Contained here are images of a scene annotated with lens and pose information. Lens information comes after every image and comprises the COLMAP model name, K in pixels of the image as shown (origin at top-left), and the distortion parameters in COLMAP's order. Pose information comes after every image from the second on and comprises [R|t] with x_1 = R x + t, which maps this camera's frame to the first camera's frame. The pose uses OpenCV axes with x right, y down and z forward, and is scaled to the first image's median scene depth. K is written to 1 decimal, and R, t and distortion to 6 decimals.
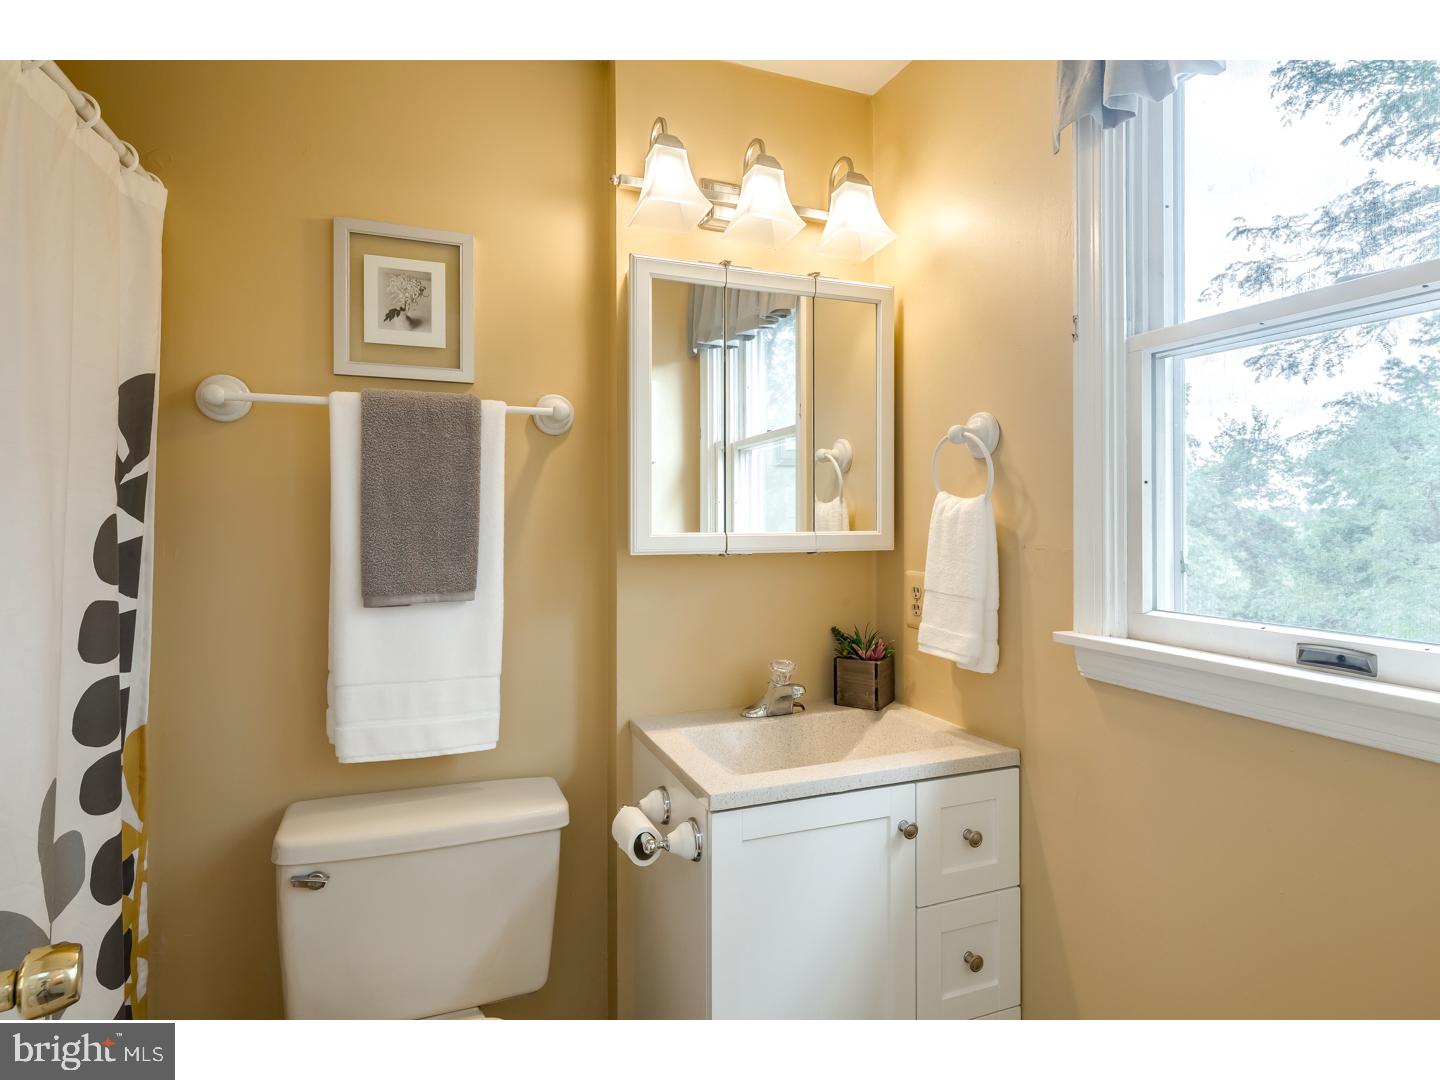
lens RADIAL K [[719.8, 0, 723.0], [0, 719.8, 527.0], [0, 0, 1]] dist [0.001190, 0.000452]
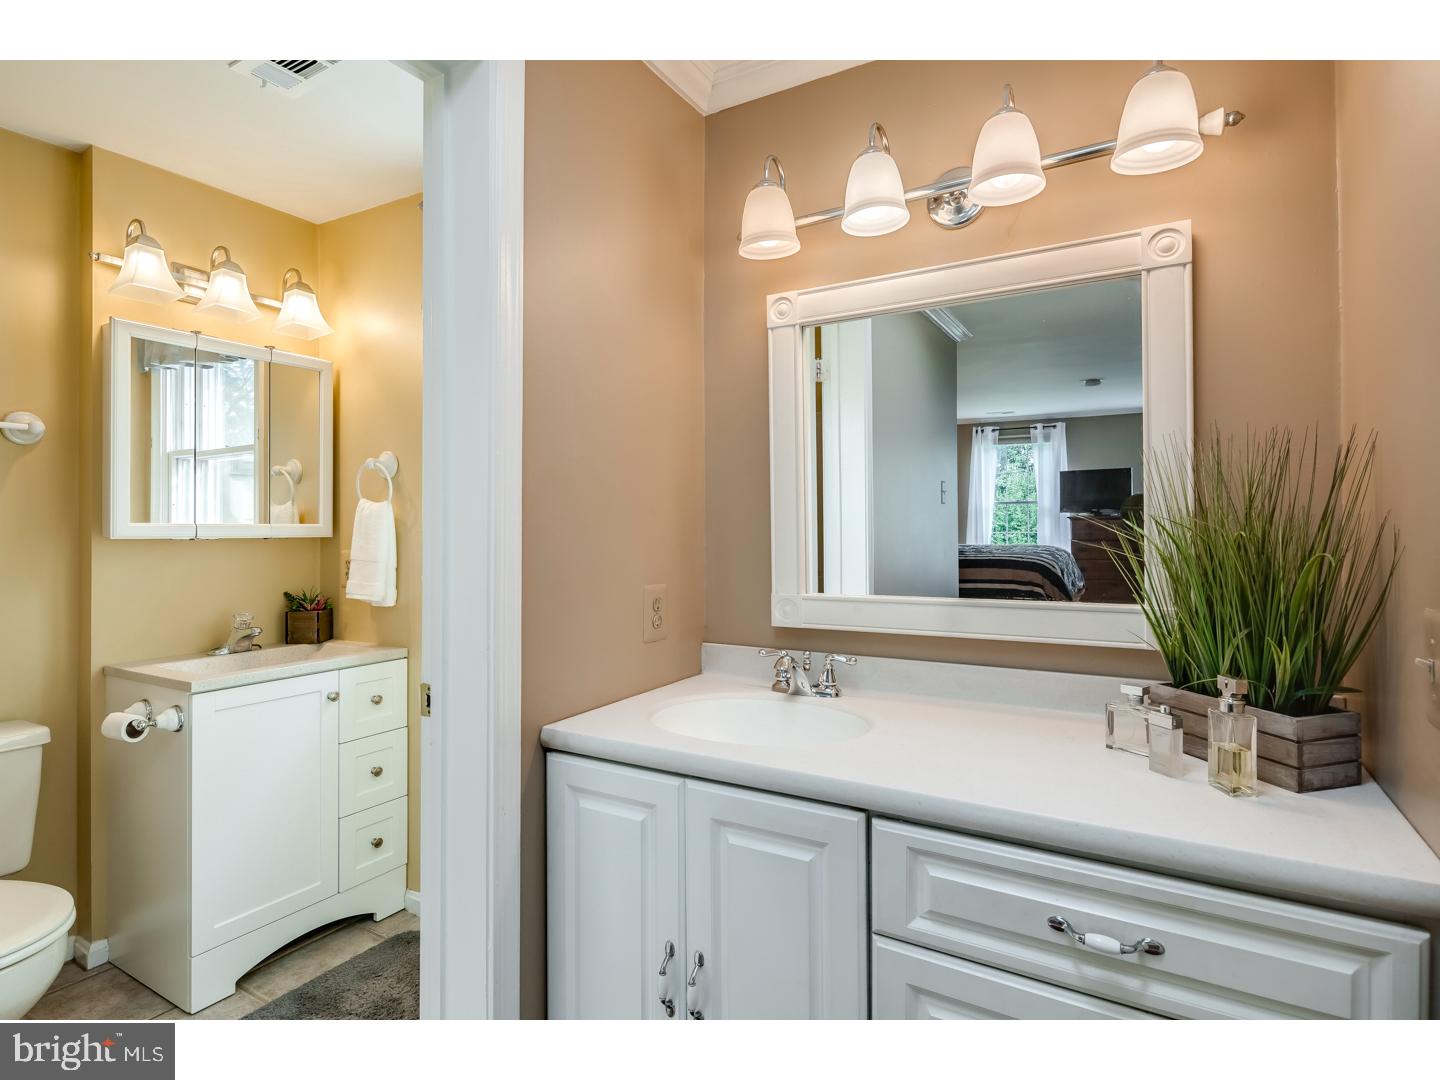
lens RADIAL K [[719.8, 0, 723.0], [0, 719.8, 527.0], [0, 0, 1]] dist [0.001190, 0.000452]
pose [[0.774863, 0.004701, 0.632112, -0.082665], [0.007844, 0.999824, -0.017051, 0.044406], [-0.632081, 0.018171, 0.774689, -0.699666]]
